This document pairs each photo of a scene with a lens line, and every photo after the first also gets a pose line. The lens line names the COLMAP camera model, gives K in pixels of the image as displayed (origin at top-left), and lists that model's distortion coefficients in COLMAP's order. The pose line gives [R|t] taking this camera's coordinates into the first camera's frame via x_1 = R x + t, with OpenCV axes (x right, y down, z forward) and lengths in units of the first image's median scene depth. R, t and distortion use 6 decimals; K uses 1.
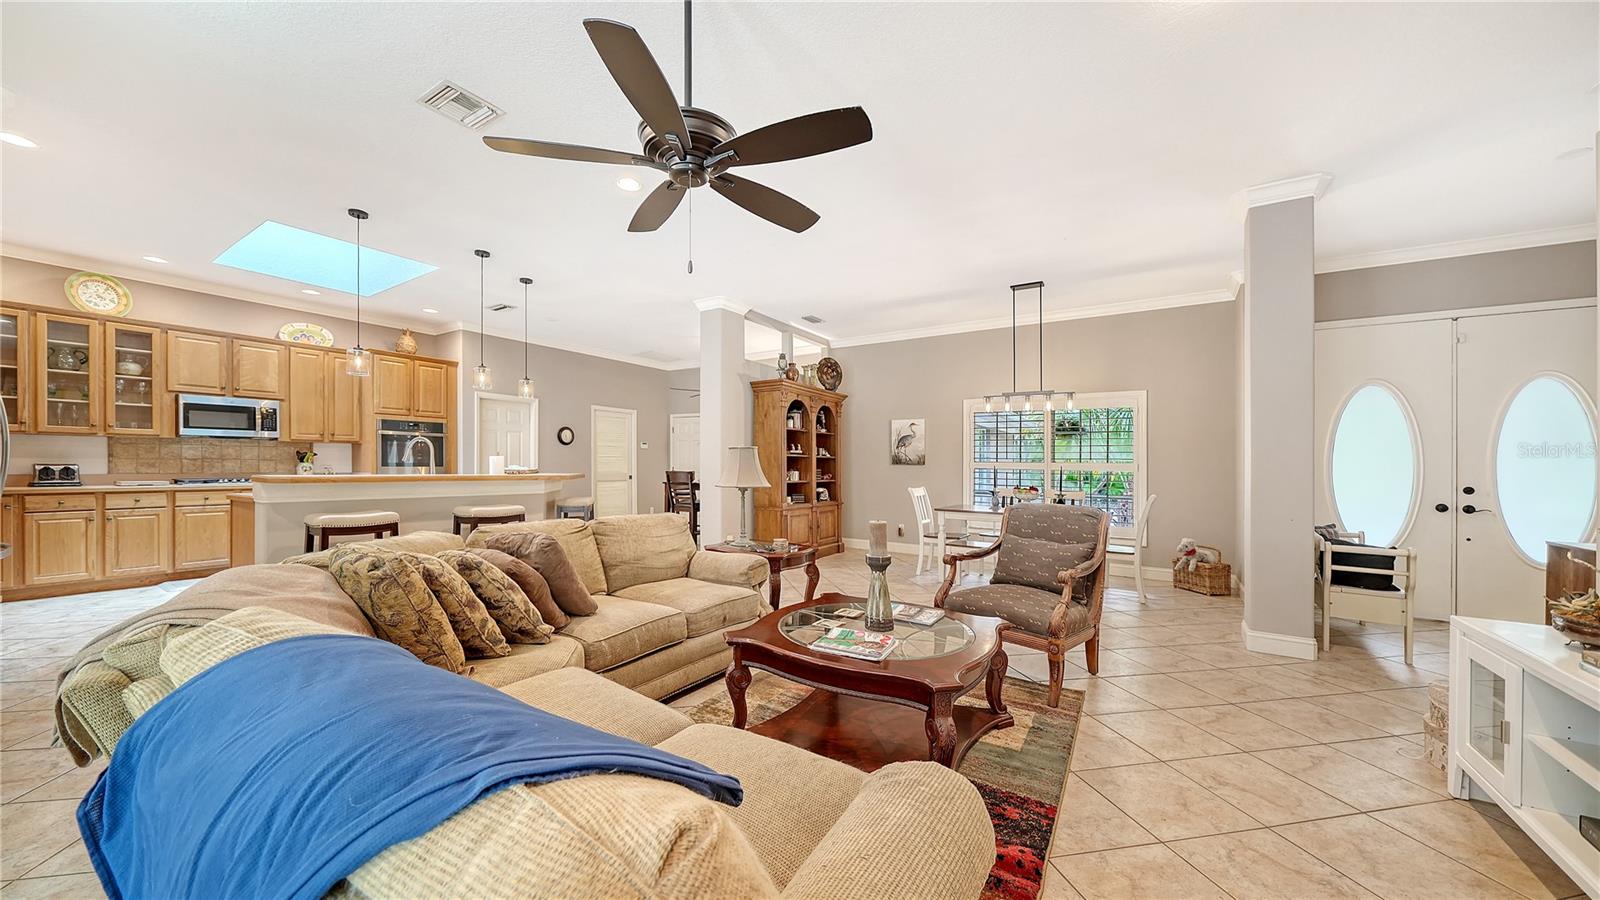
lens RADIAL K [[560.8, 0, 799.5], [0, 560.8, 462.6], [0, 0, 1]] dist [-0.009326, -0.000104]
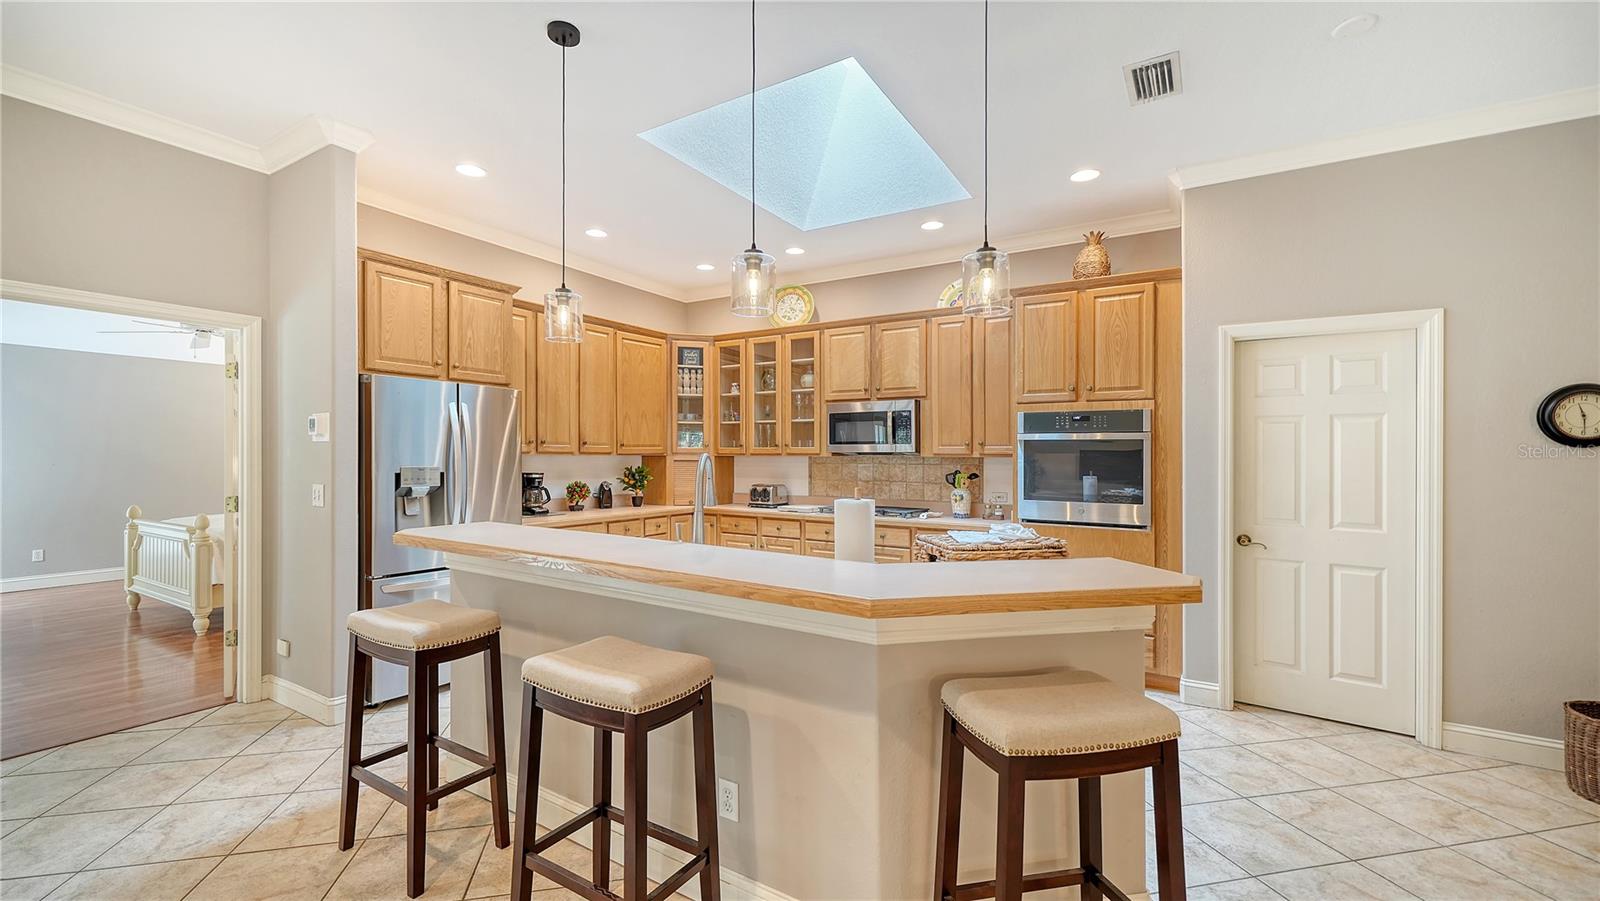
lens RADIAL K [[654.9, 0, 791.0], [0, 654.9, 457.9], [0, 0, 1]] dist [-0.000222, -0.000039]
pose [[0.020799, -0.008830, -0.999745, -0.133323], [-0.003254, 0.999955, -0.008899, -0.032611], [0.999778, 0.003438, 0.020769, 0.908158]]
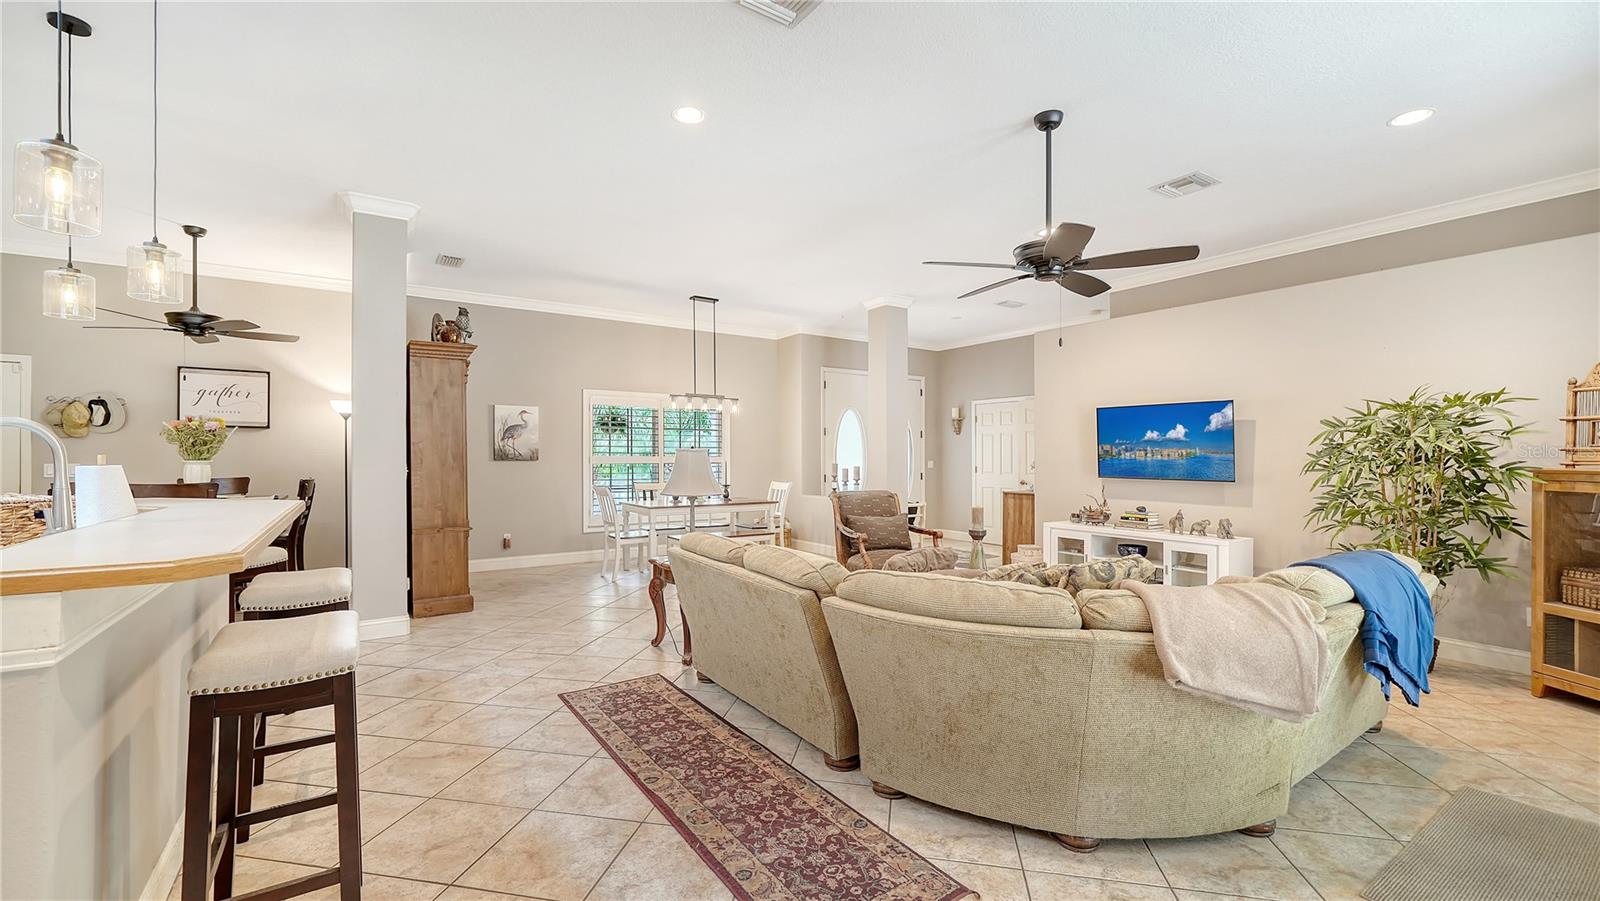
lens RADIAL K [[648.9, 0, 809.4], [0, 648.9, 455.8], [0, 0, 1]] dist [-0.015661, -0.000138]
pose [[0.359409, -0.013604, 0.933081, -0.739671], [-0.000876, 0.999888, 0.014915, -0.024816], [-0.933180, -0.006178, 0.359357, 0.354182]]
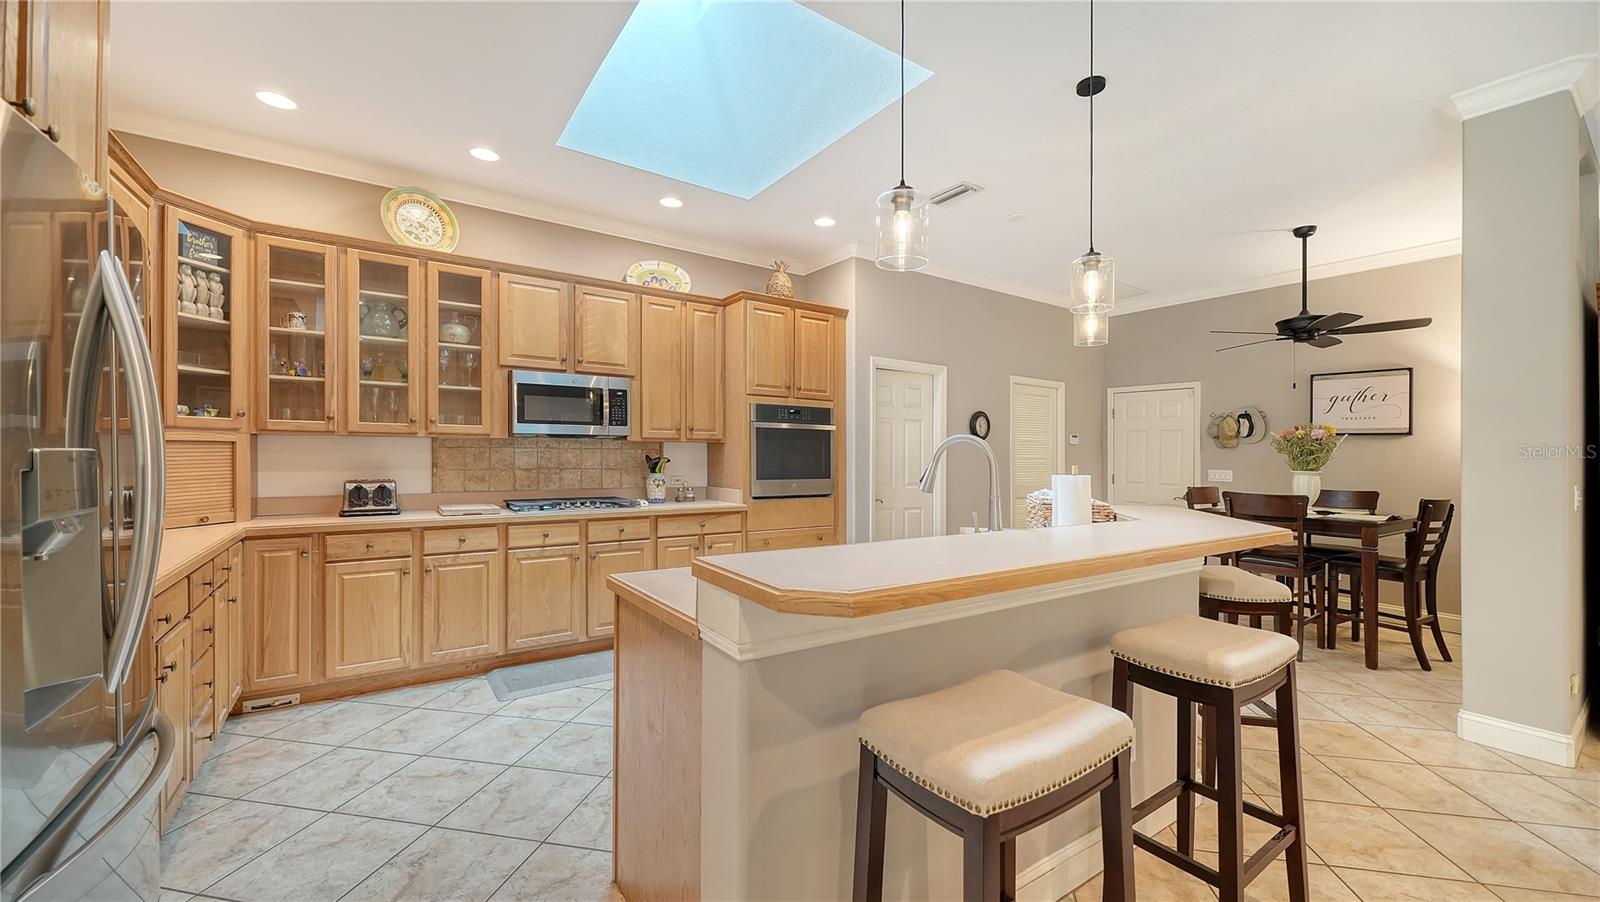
lens RADIAL K [[612.2, 0, 800.0], [0, 612.2, 451.0], [0, 0, 1]] dist [-0.003112, -0.000187]
pose [[0.925063, -0.000376, -0.379814, -0.532849], [-0.001012, 0.999994, -0.003454, -0.027129], [0.379813, 0.003580, 0.925056, 0.462735]]
